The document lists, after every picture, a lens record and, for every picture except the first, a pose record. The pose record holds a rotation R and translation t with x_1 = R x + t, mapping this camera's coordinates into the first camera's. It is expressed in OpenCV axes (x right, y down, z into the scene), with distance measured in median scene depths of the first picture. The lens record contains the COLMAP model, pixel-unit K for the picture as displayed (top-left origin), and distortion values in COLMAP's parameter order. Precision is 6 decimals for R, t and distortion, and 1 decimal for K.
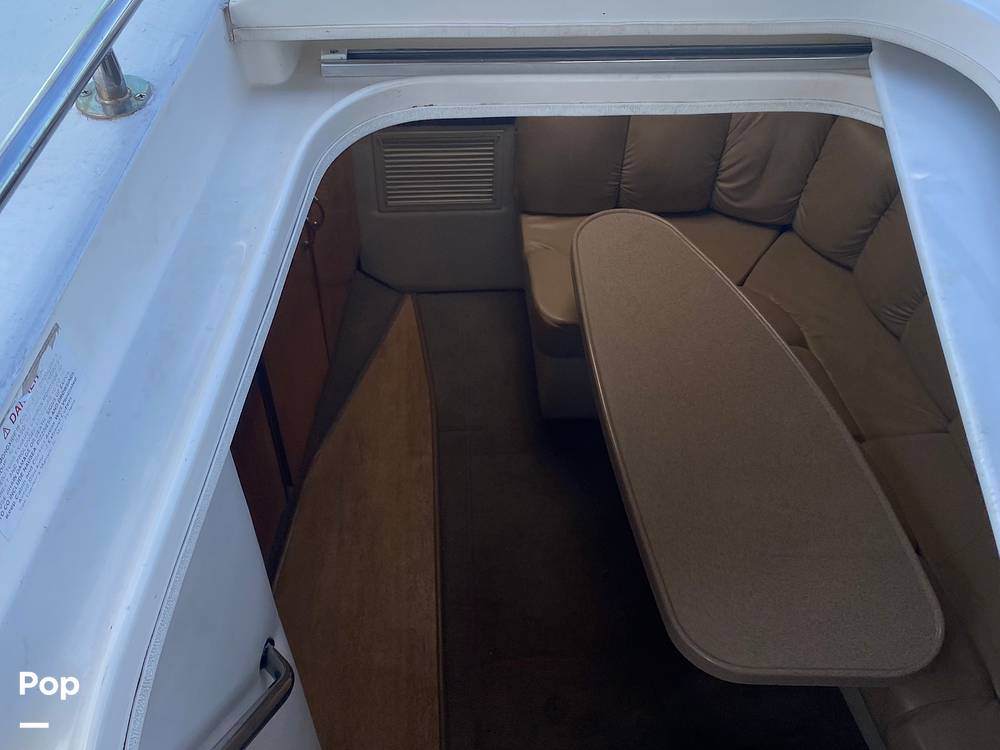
lens RADIAL K [[966.9, 0, 496.5], [0, 966.9, 380.6], [0, 0, 1]] dist [0.009060, 0.000000]
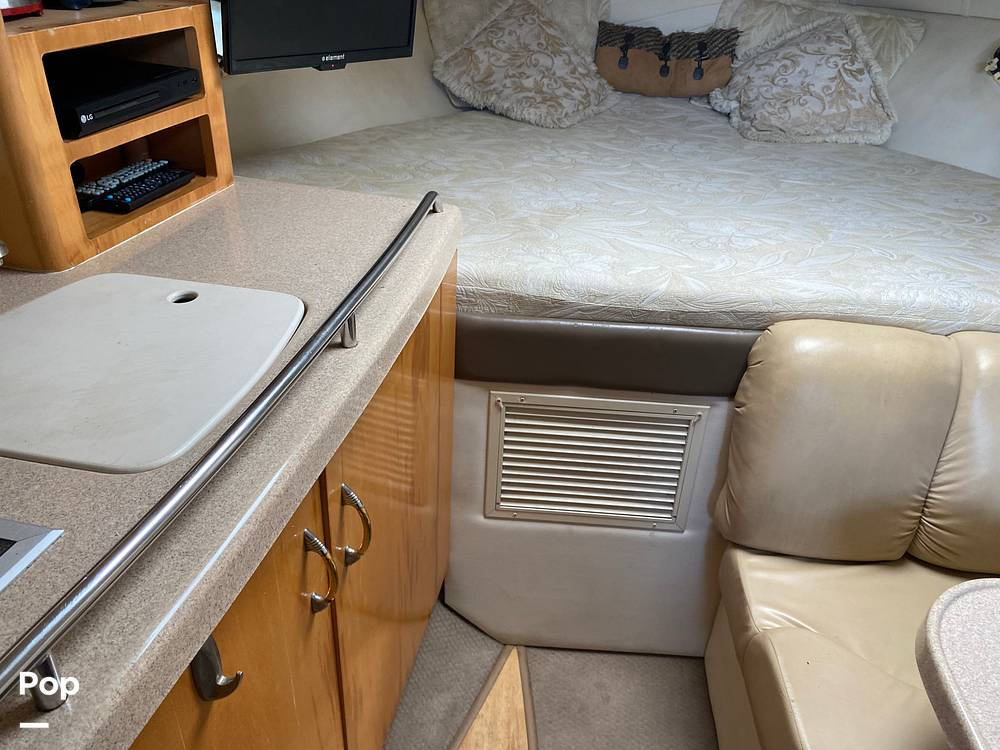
lens RADIAL K [[767.7, 0, 498.3], [0, 767.7, 381.1], [0, 0, 1]] dist [0.041839, -0.053153]
pose [[0.991587, 0.082995, -0.099337, -0.071166], [-0.109877, 0.945359, -0.306958, -0.106716], [0.068433, 0.315290, 0.946525, 0.506592]]
